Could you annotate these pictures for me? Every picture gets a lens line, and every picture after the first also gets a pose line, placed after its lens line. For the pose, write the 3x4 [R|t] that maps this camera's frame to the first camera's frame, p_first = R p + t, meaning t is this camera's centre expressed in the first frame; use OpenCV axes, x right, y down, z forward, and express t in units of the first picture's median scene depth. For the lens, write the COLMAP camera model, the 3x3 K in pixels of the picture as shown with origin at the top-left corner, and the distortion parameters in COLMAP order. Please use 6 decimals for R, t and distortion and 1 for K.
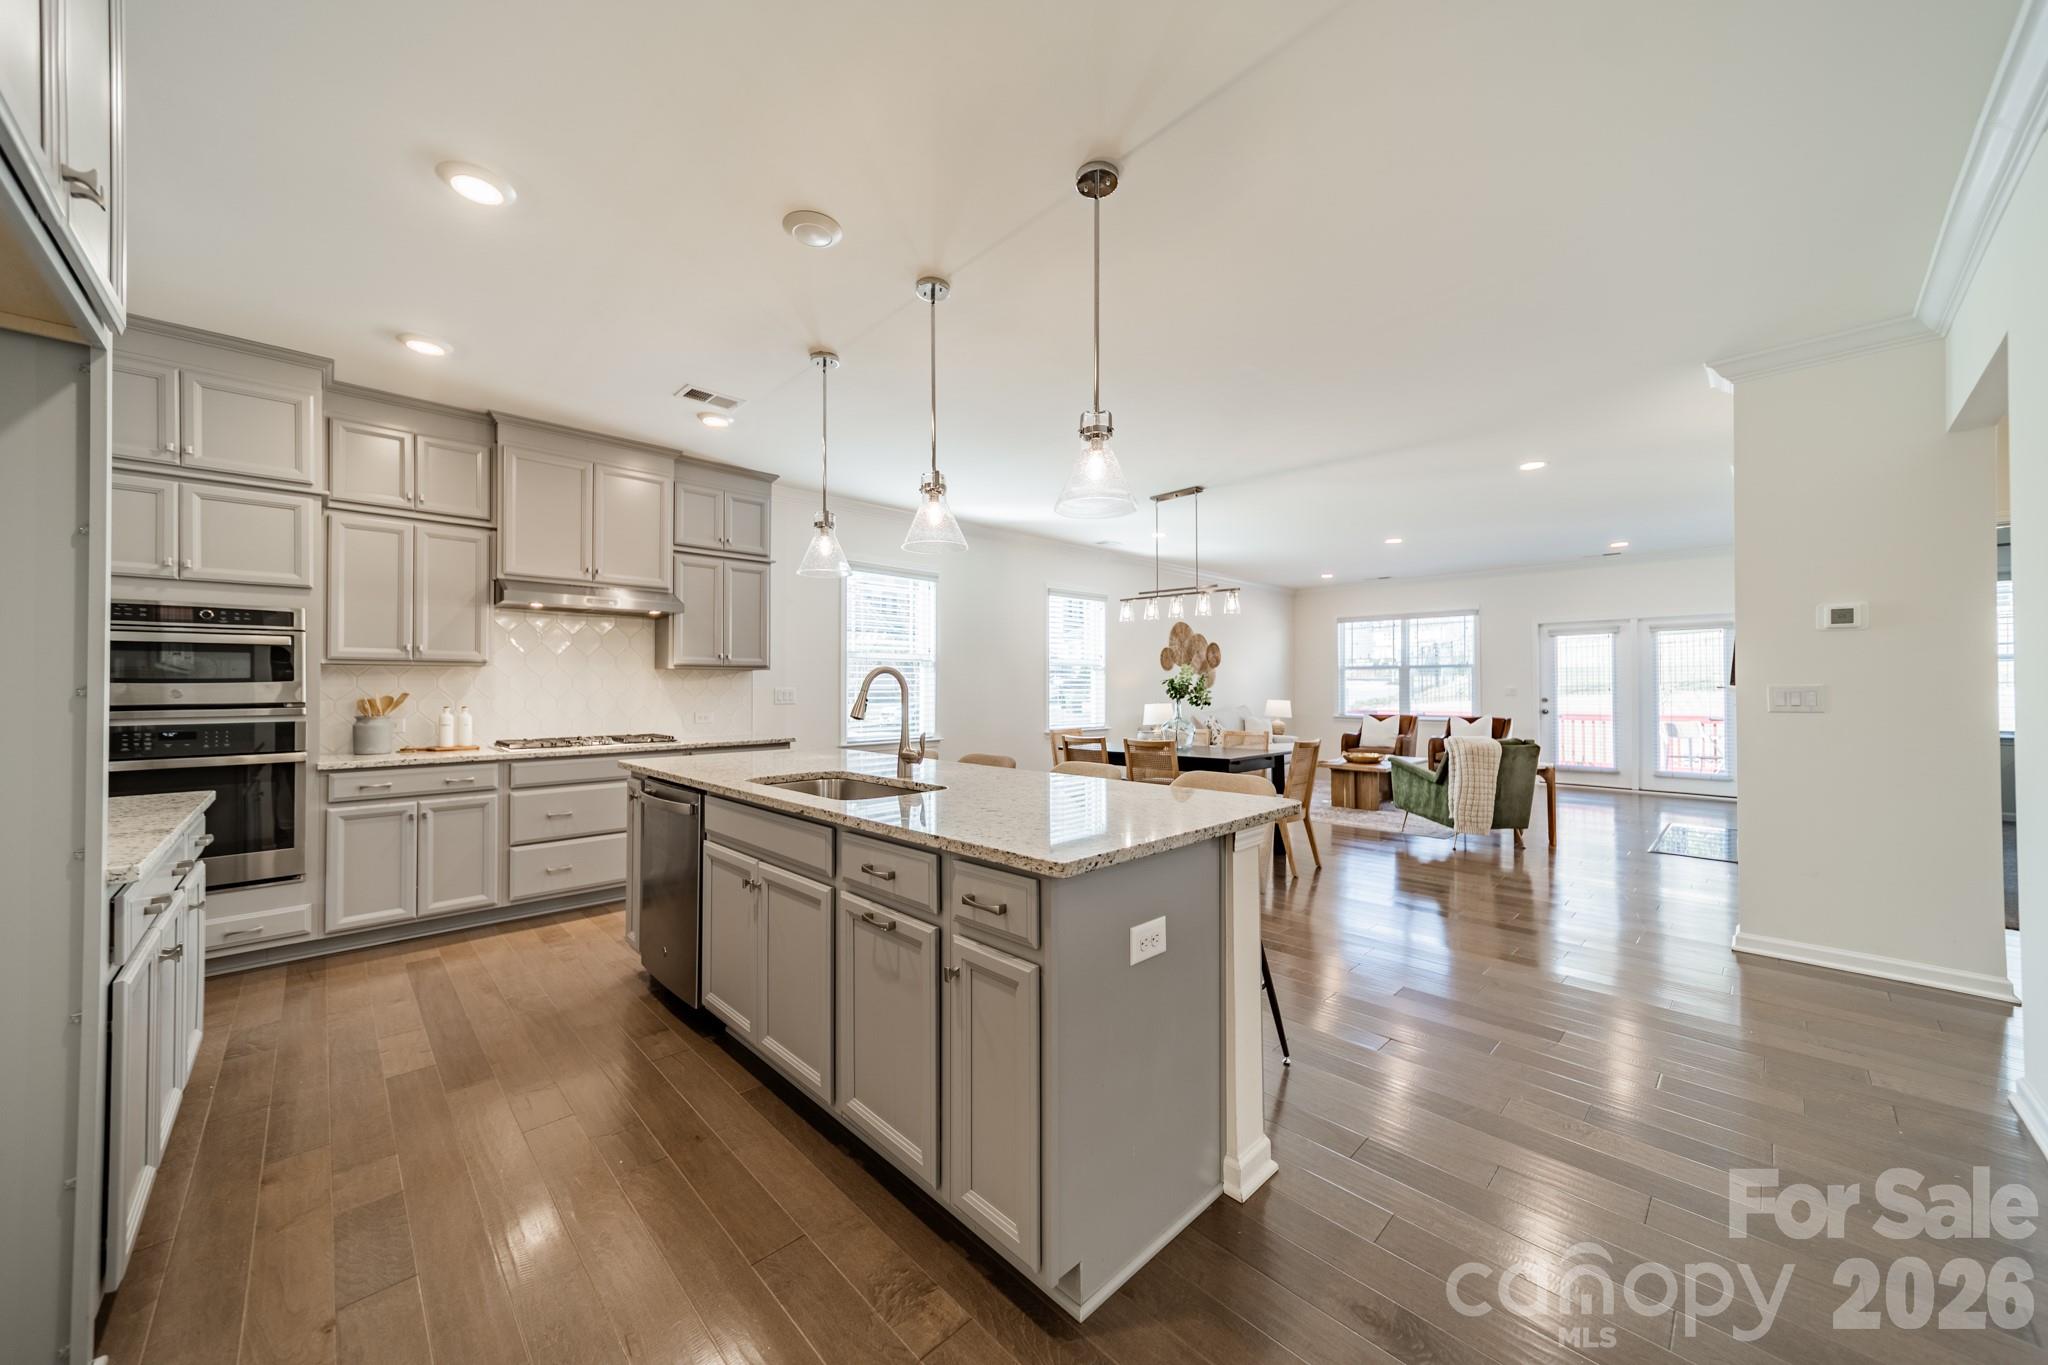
lens RADIAL K [[724.7, 0, 1024.2], [0, 724.7, 685.2], [0, 0, 1]] dist [0.000884, 0.000237]
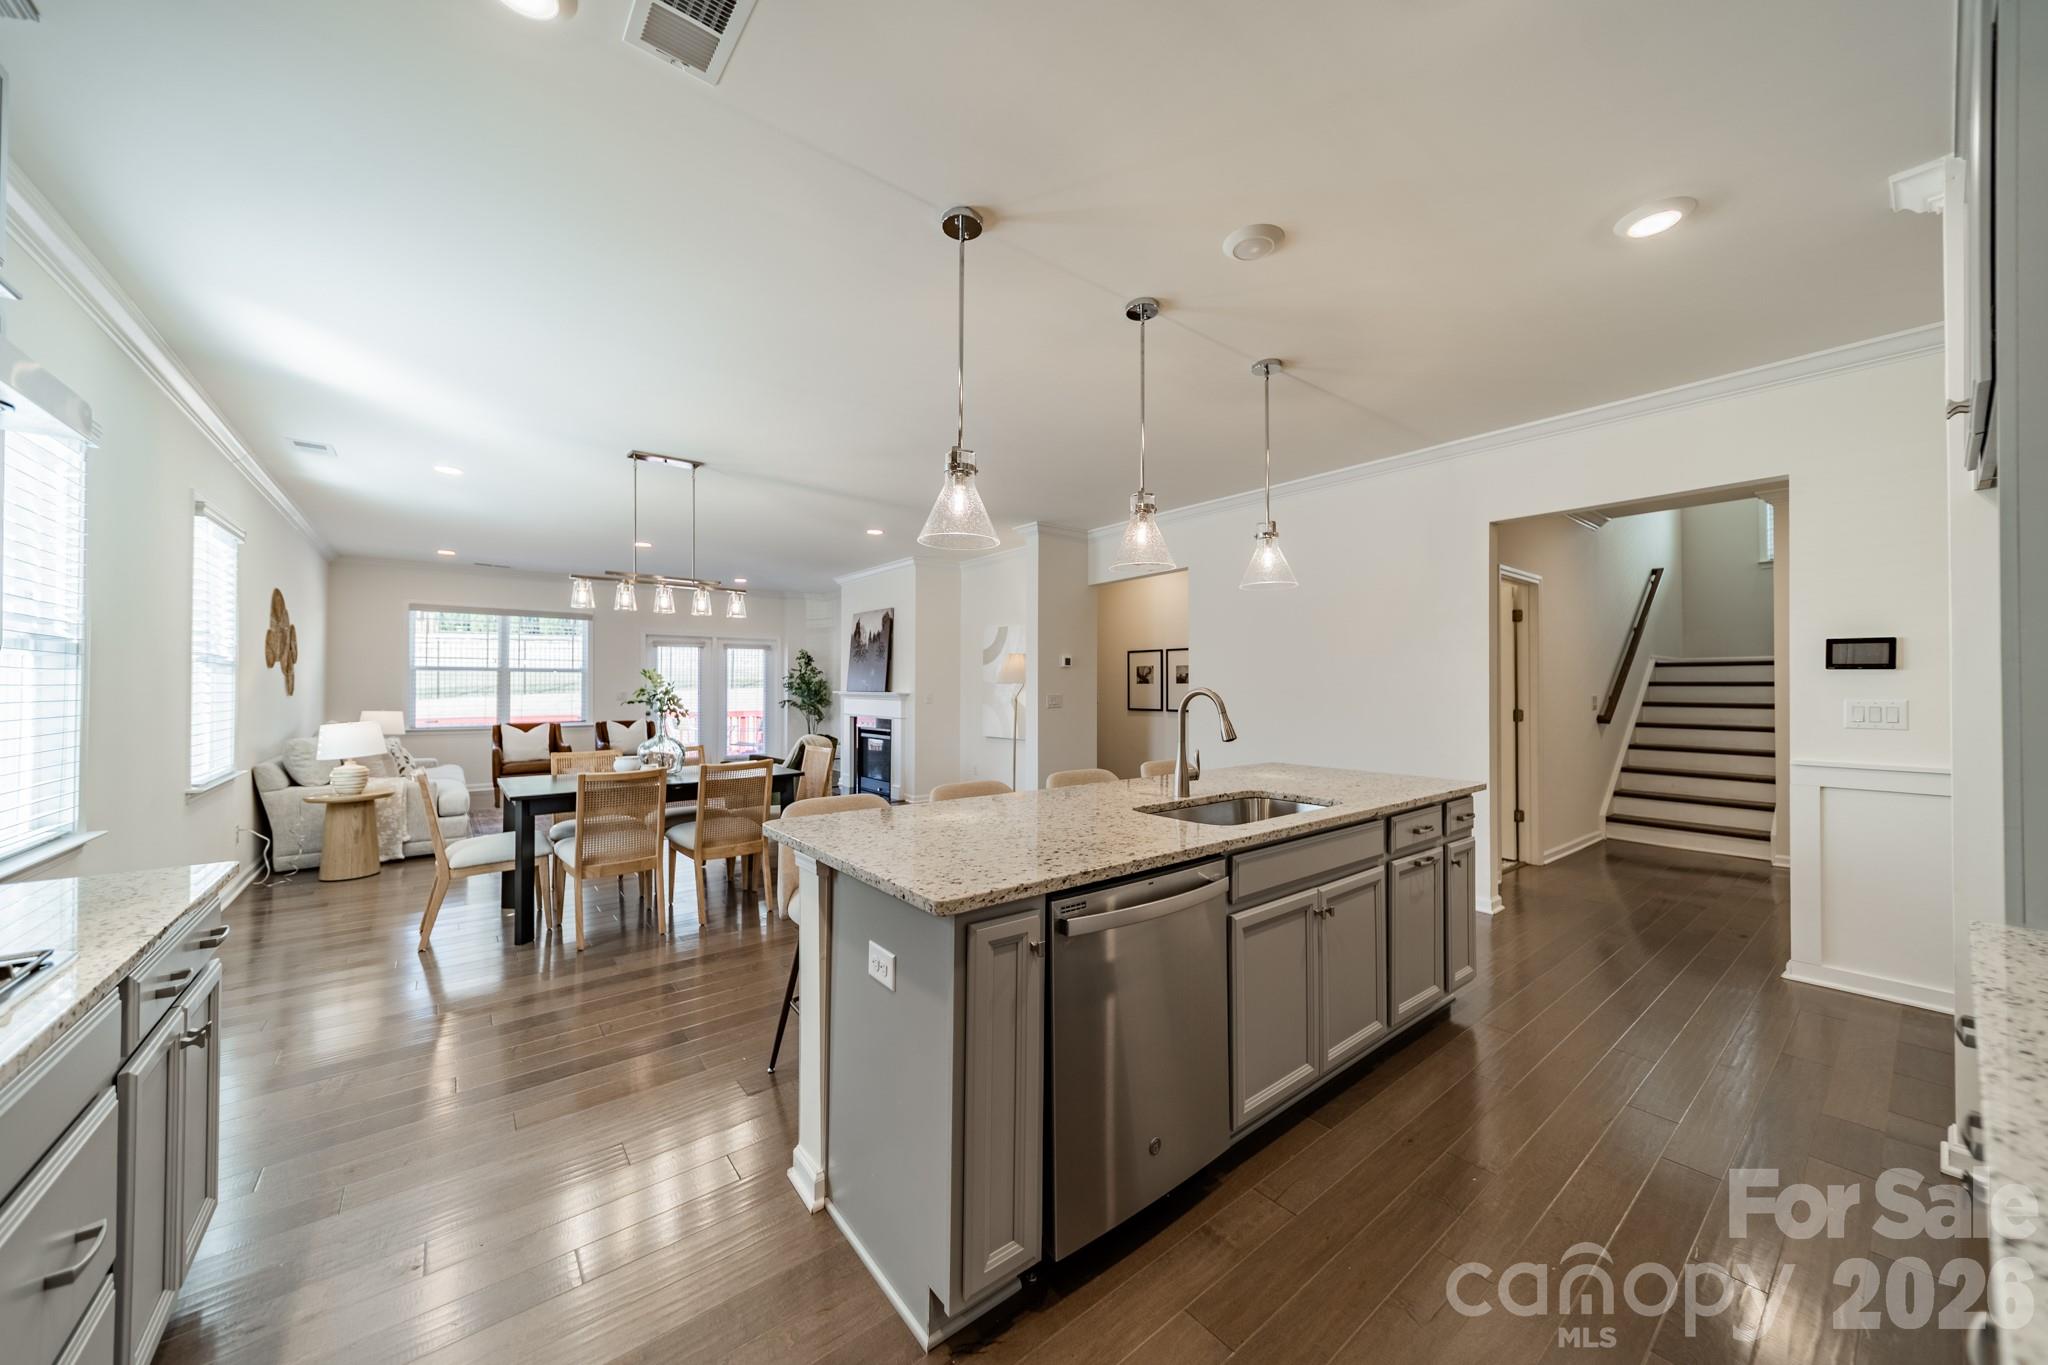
lens RADIAL K [[724.7, 0, 1024.7], [0, 724.7, 684.5], [0, 0, 1]] dist [0.000884, 0.000237]
pose [[0.092899, 0.002453, 0.995672, -0.341435], [-0.004373, 0.999988, -0.002056, -0.008313], [-0.995666, -0.004163, 0.092909, 0.319874]]
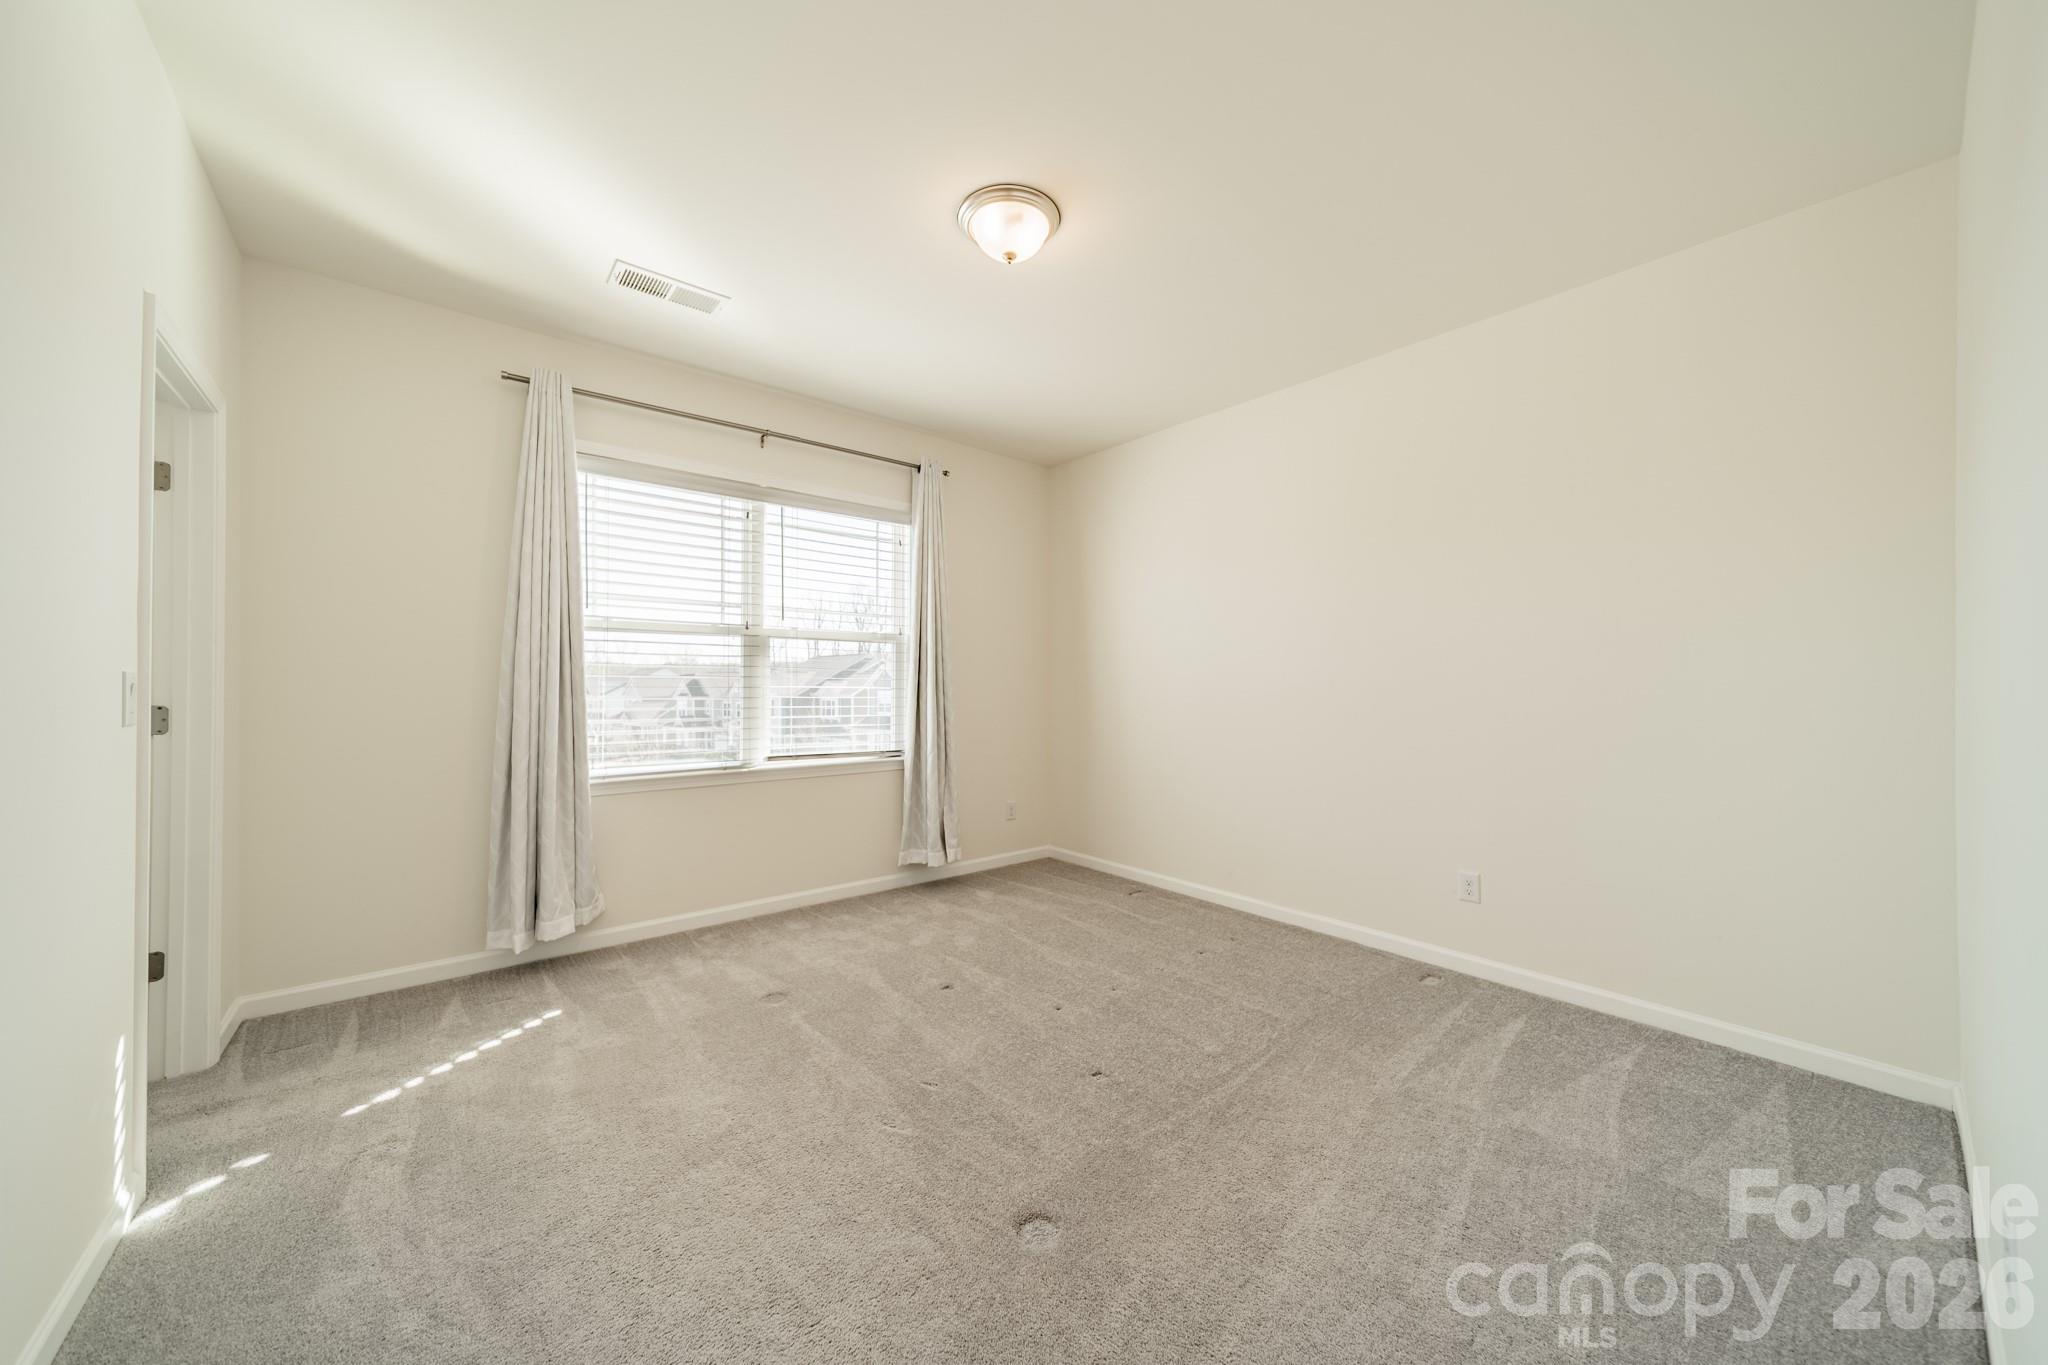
lens RADIAL K [[724.7, 0, 1021.2], [0, 724.7, 672.3], [0, 0, 1]] dist [0.000884, 0.000237]
pose [[0.082424, 0.000727, 0.996597, 0.199771], [-0.019833, 0.999803, 0.000910, -0.010182], [-0.996400, -0.019840, 0.082422, 0.948983]]
